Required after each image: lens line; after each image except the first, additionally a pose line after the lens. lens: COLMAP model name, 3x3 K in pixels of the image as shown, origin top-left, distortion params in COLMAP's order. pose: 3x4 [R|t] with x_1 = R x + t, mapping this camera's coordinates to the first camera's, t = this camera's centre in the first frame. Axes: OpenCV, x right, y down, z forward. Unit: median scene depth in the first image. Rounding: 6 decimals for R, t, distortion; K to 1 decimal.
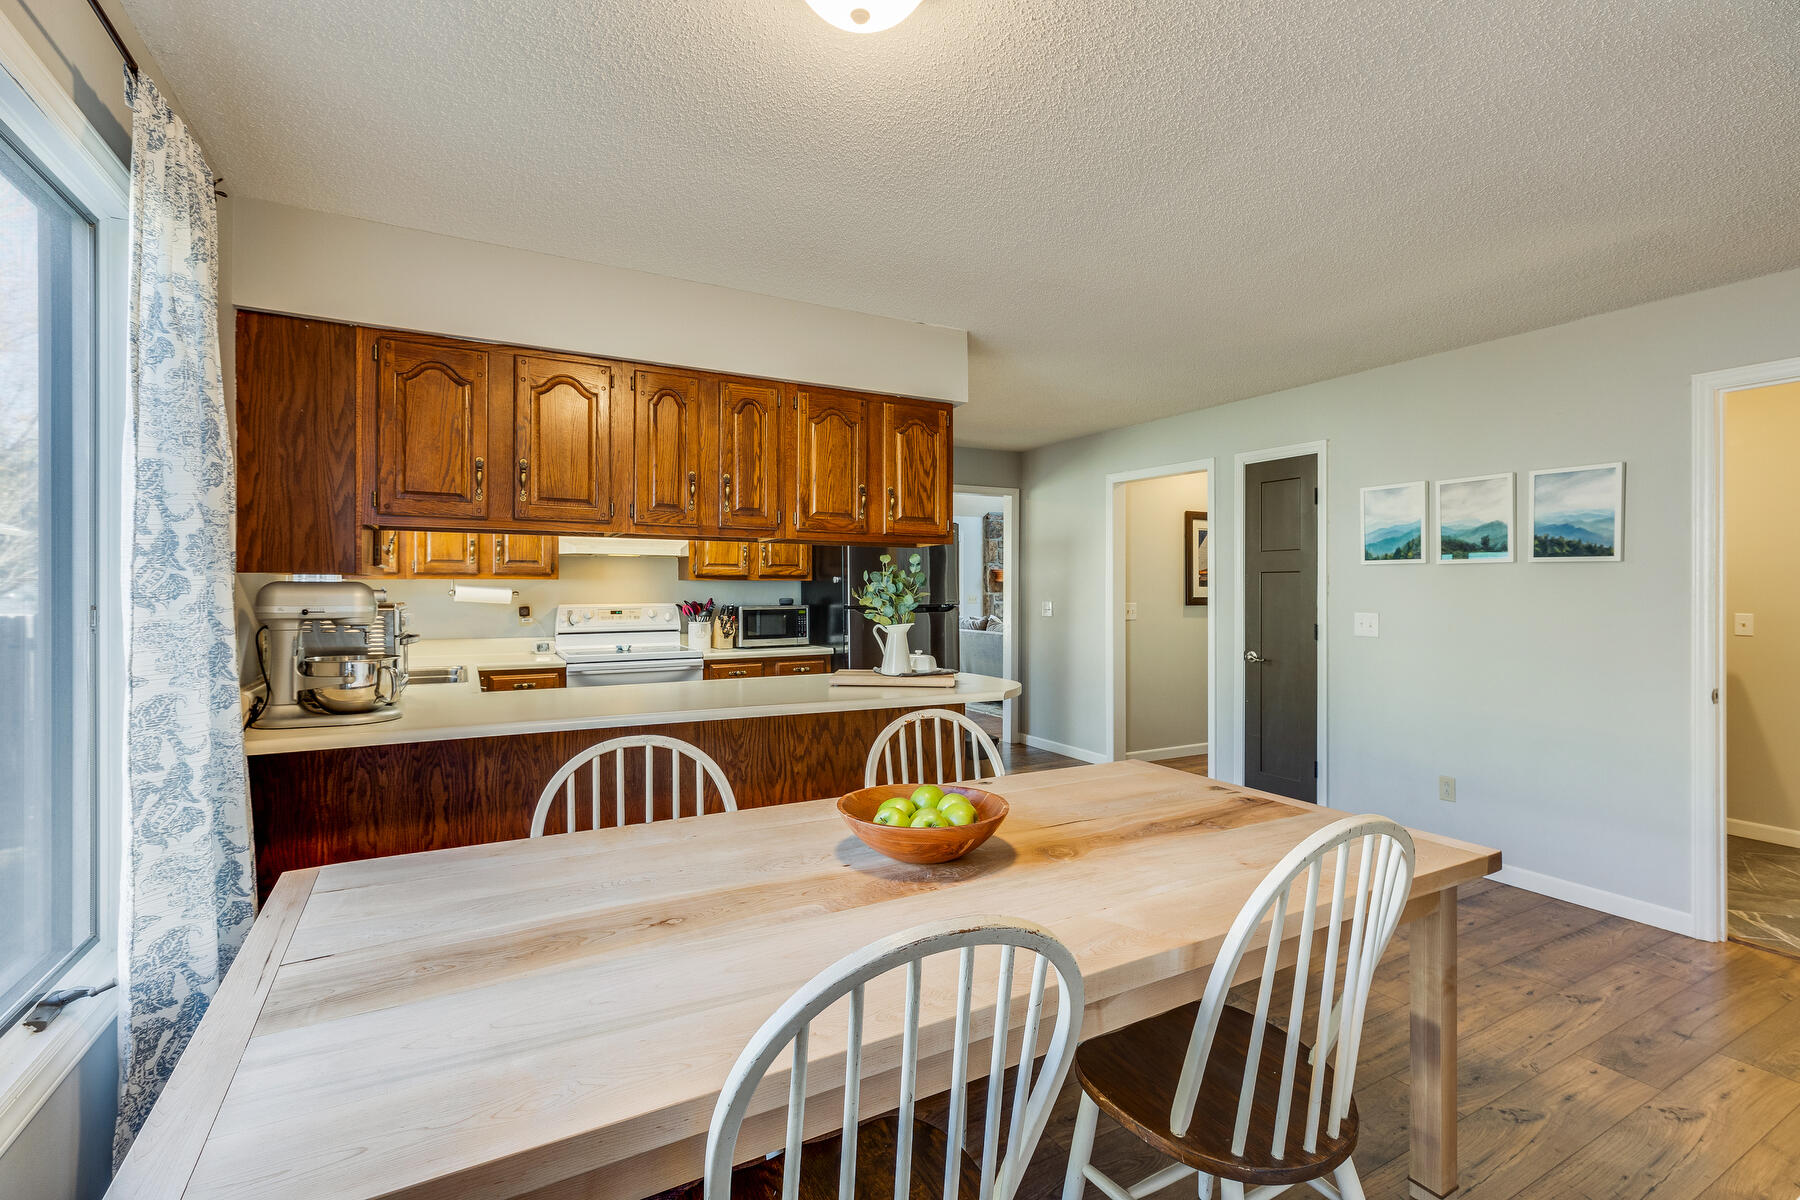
lens RADIAL K [[816.6, 0, 900.3], [0, 816.6, 595.9], [0, 0, 1]] dist [0.008111, -0.000925]
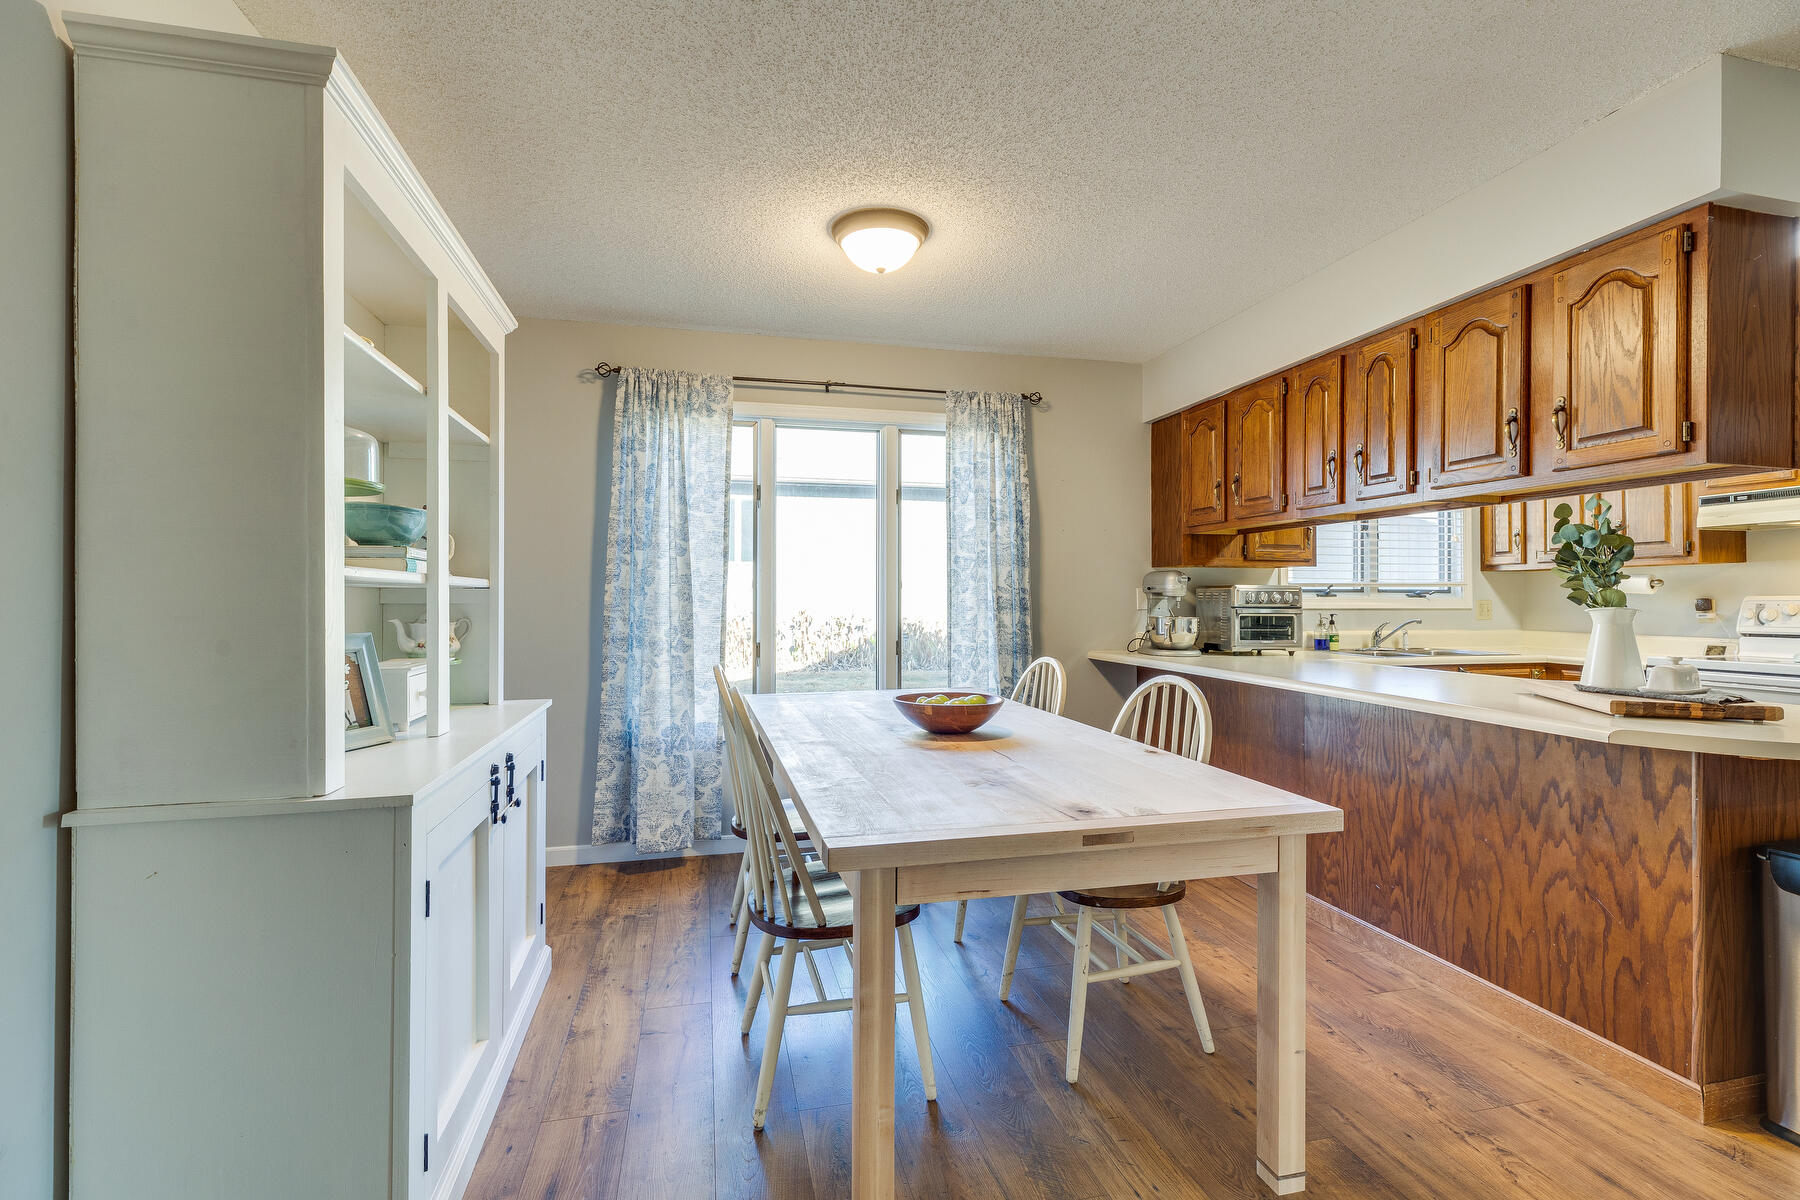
lens RADIAL K [[816.6, 0, 888.1], [0, 816.6, 593.4], [0, 0, 1]] dist [0.008111, -0.000925]
pose [[-0.251949, -0.016028, -0.967608, 0.869147], [-0.007988, 0.999863, -0.014482, 0.043532], [0.967708, 0.004080, -0.252043, 0.729874]]
